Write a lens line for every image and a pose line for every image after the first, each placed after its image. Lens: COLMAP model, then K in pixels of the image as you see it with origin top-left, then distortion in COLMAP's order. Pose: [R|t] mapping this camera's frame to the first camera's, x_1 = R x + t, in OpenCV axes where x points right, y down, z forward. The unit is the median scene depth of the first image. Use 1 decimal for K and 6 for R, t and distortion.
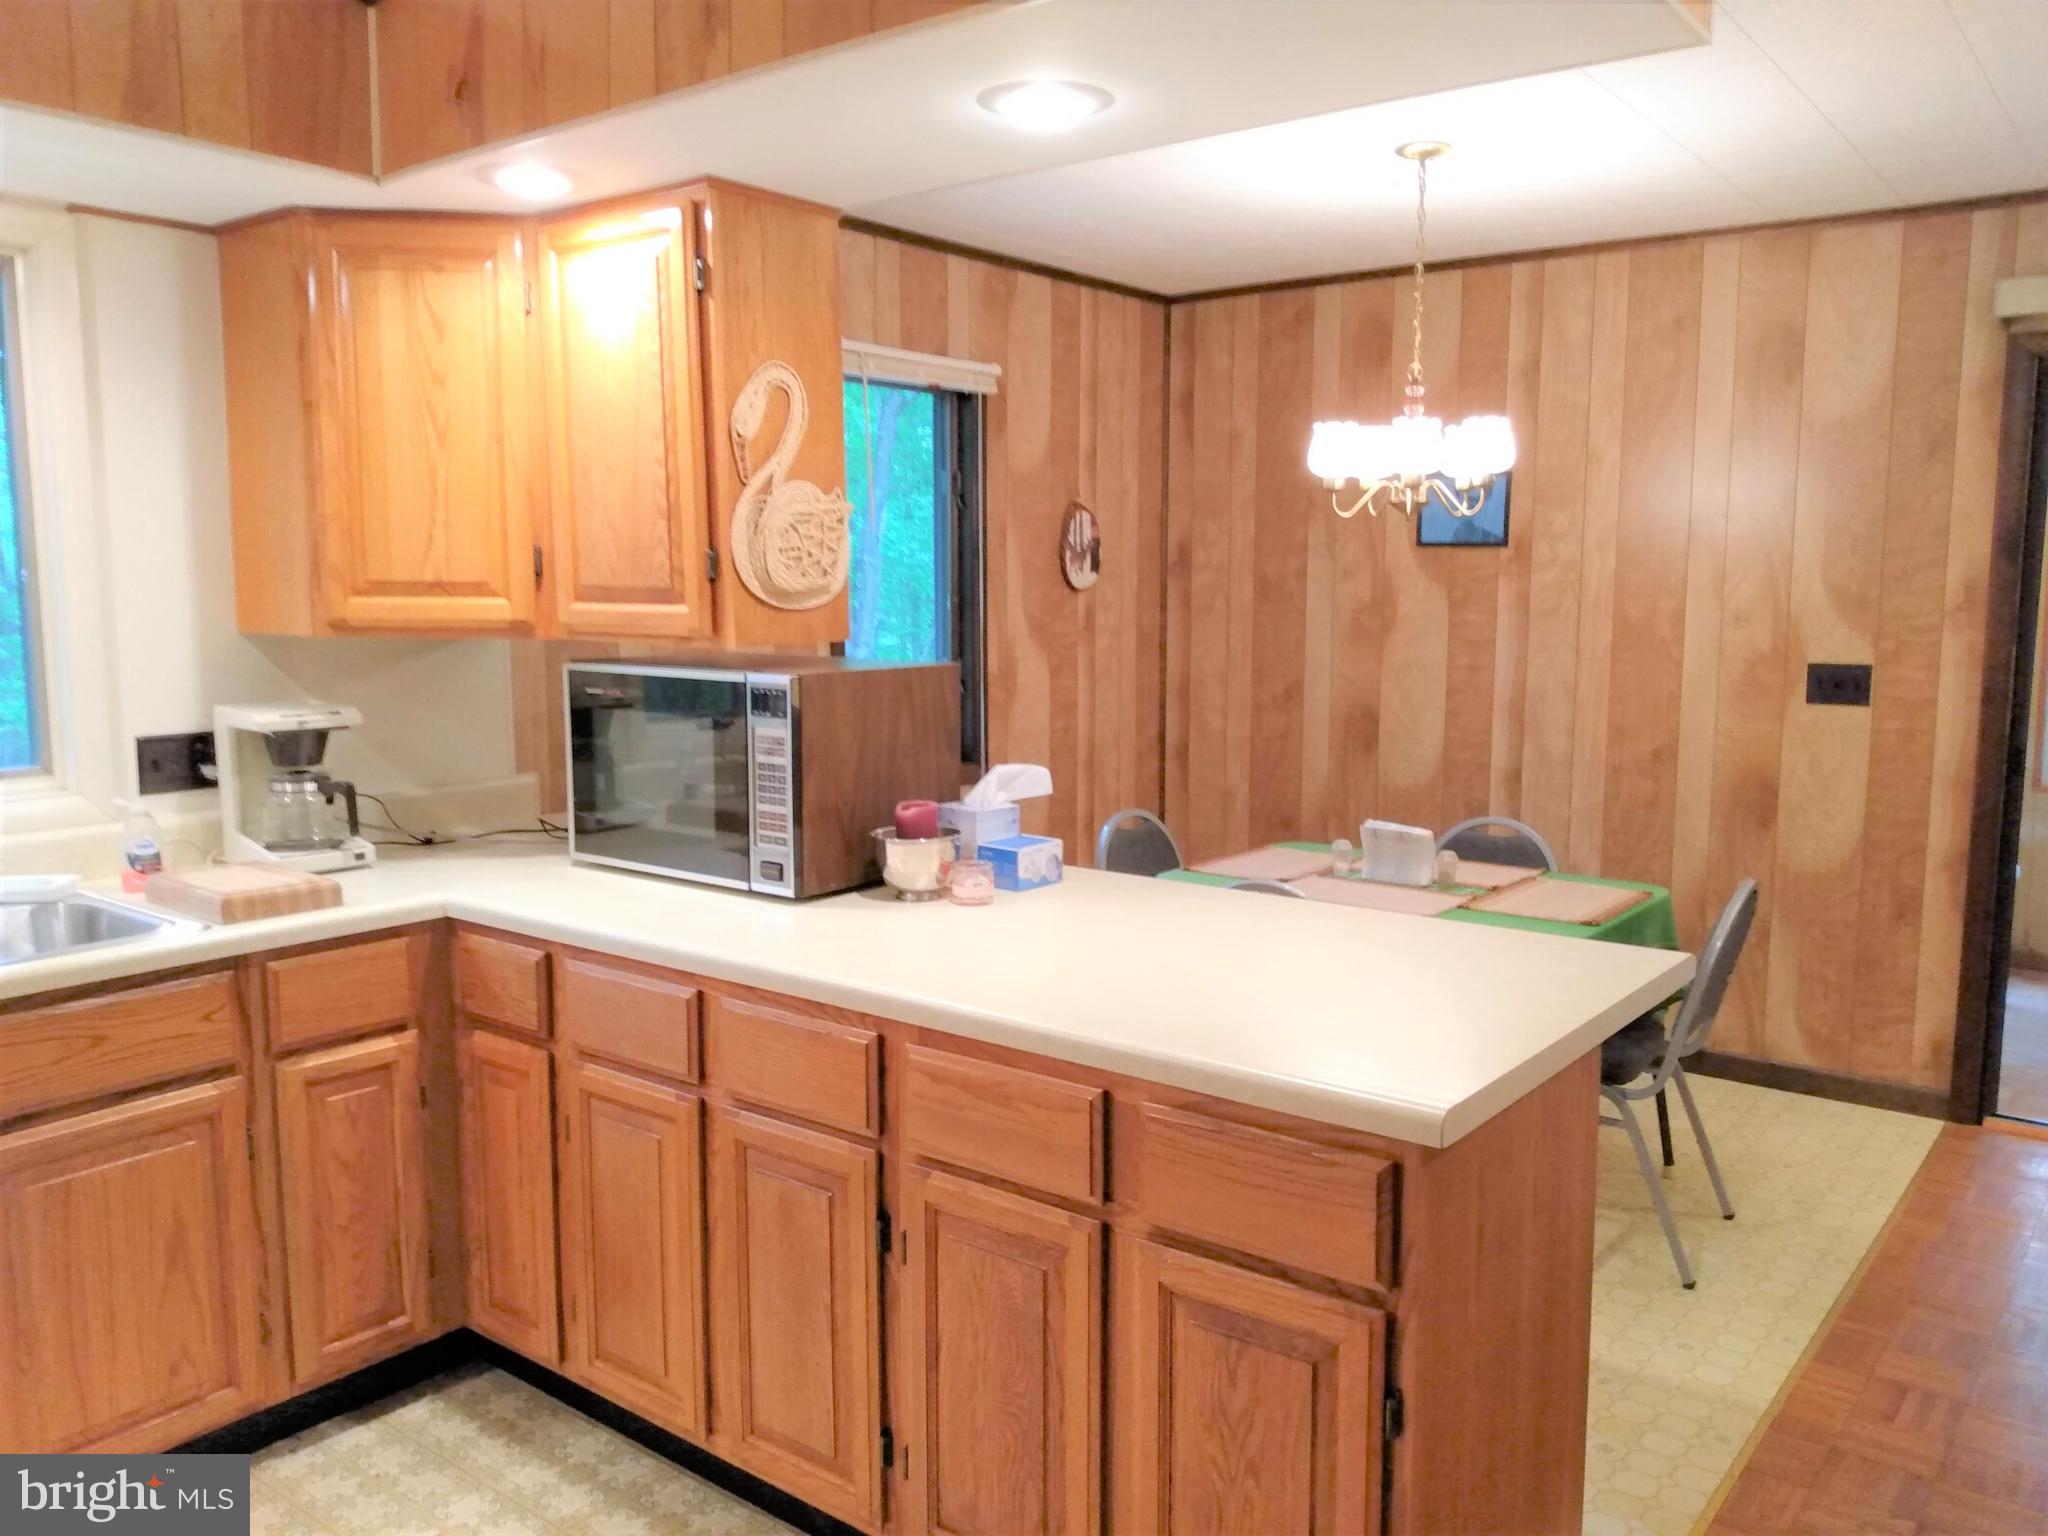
lens RADIAL K [[1582.7, 0, 1028.3], [0, 1582.7, 774.6], [0, 0, 1]] dist [0.157859, -0.375982]
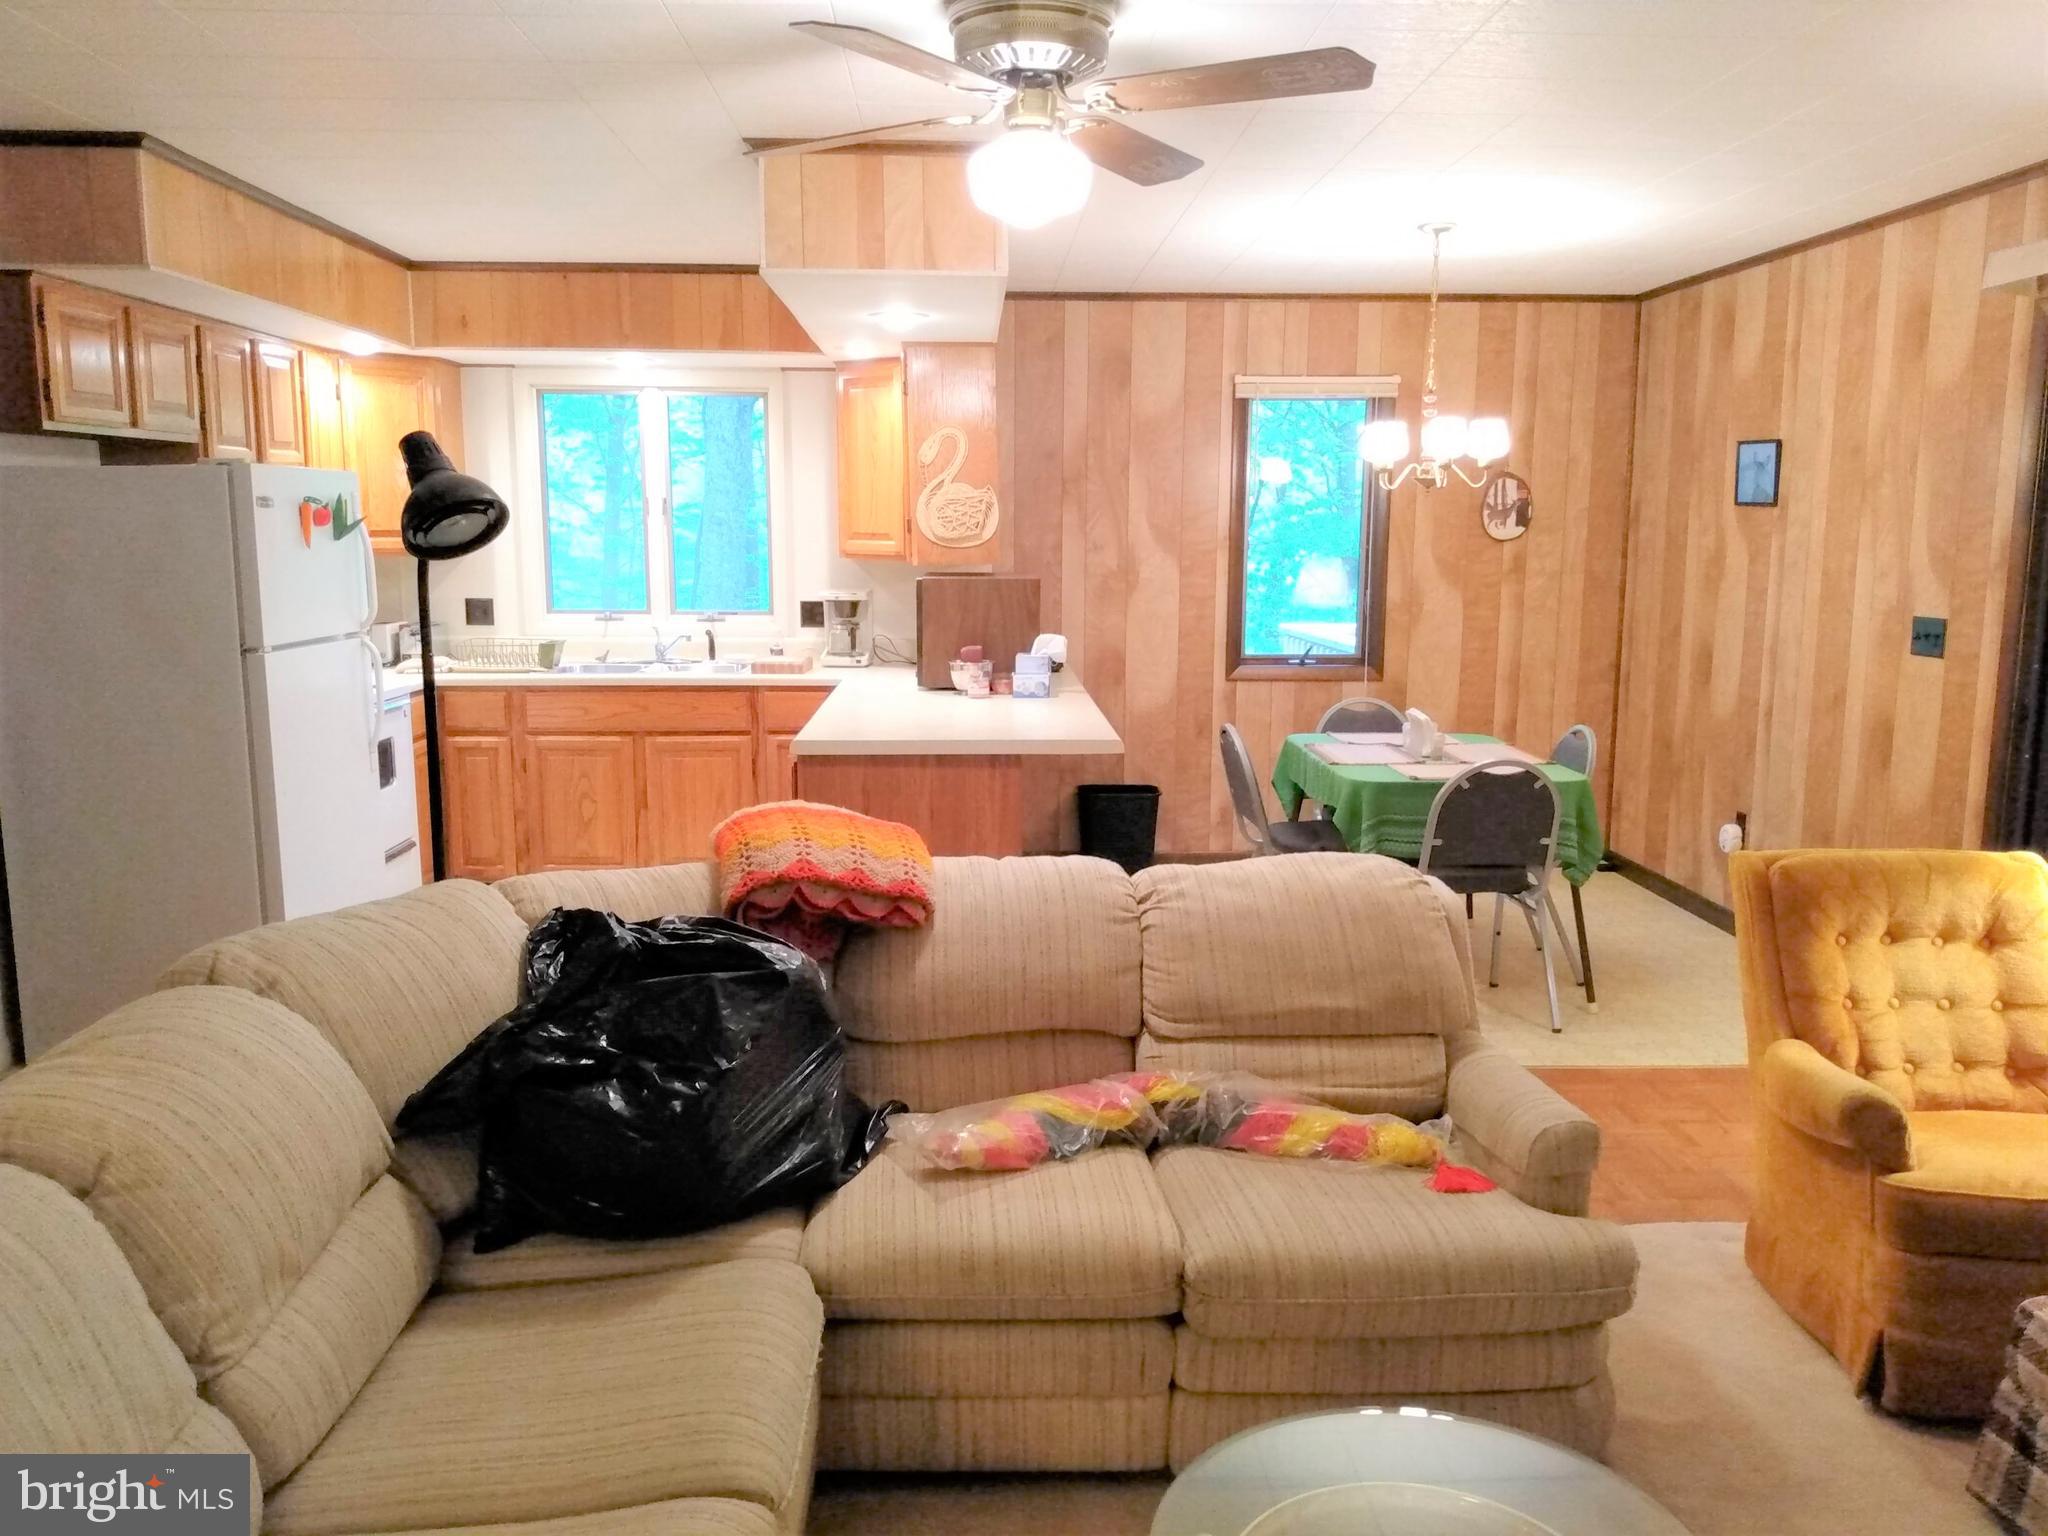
lens RADIAL K [[1582.7, 0, 1028.3], [0, 1582.7, 774.6], [0, 0, 1]] dist [0.157859, -0.375982]
pose [[0.643568, 0.120520, -0.755841, 0.848490], [-0.099248, 0.992328, 0.073723, 0.013801], [0.758927, 0.027570, 0.650592, -0.128917]]
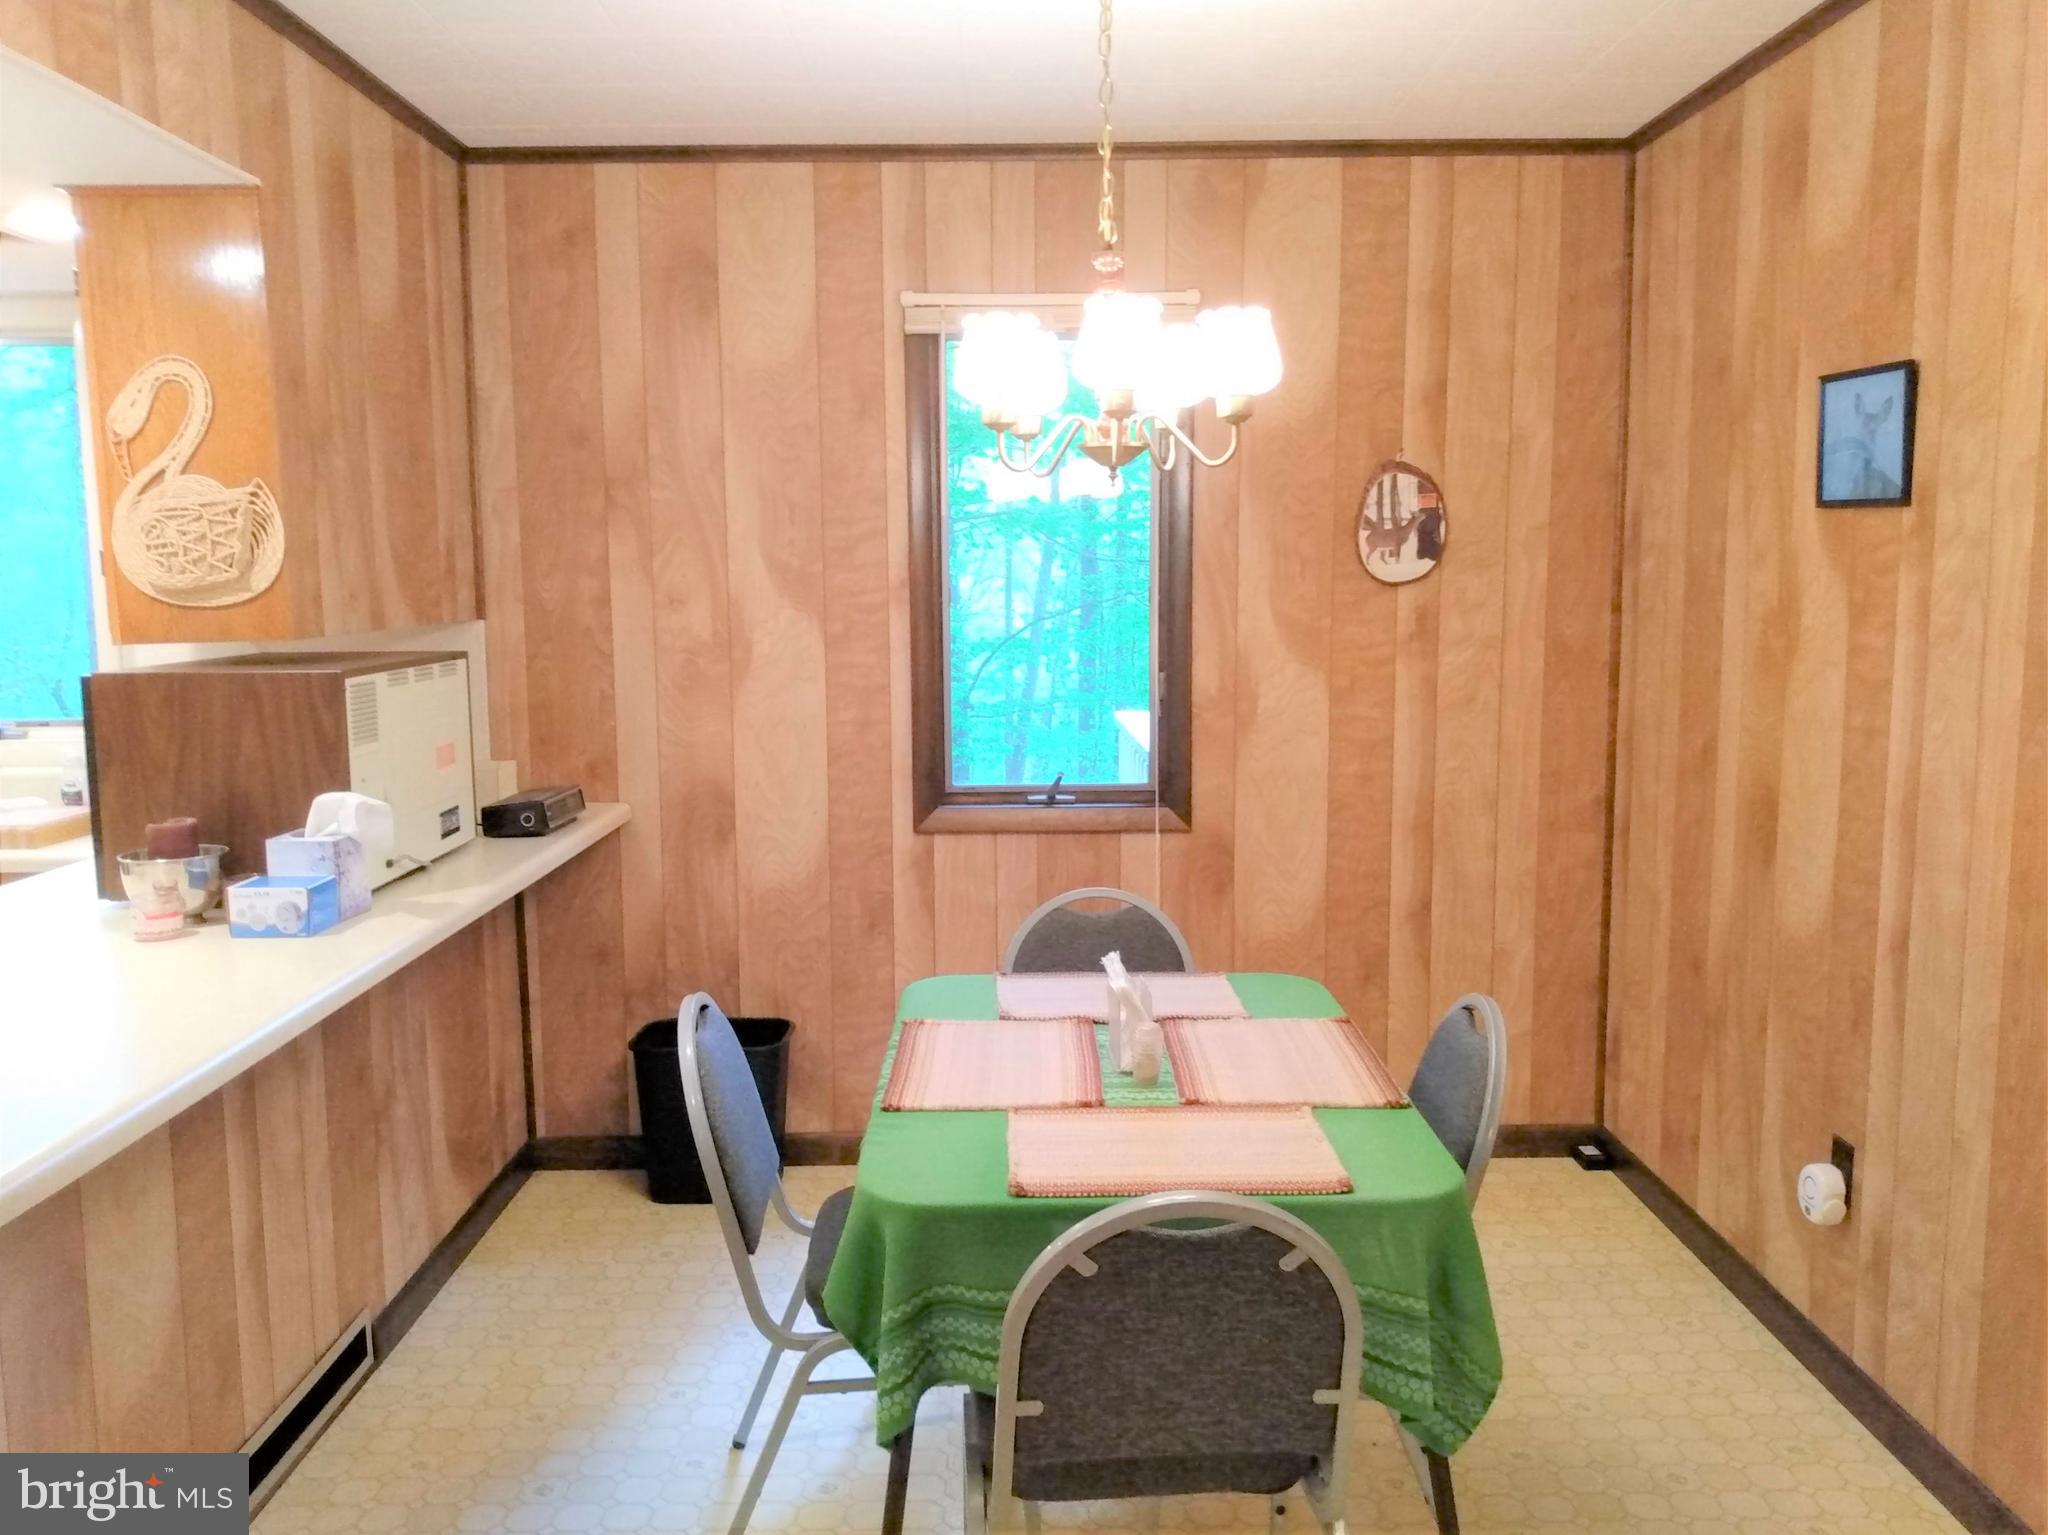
lens RADIAL K [[1608.2, 0, 1026.5], [0, 1608.2, 777.4], [0, 0, 1]] dist [0.096640, -0.198529]
pose [[0.616579, 0.094622, -0.781586, 0.550384], [-0.089620, 0.994734, 0.049728, -0.055482], [0.782176, 0.039384, 0.621812, 0.457942]]
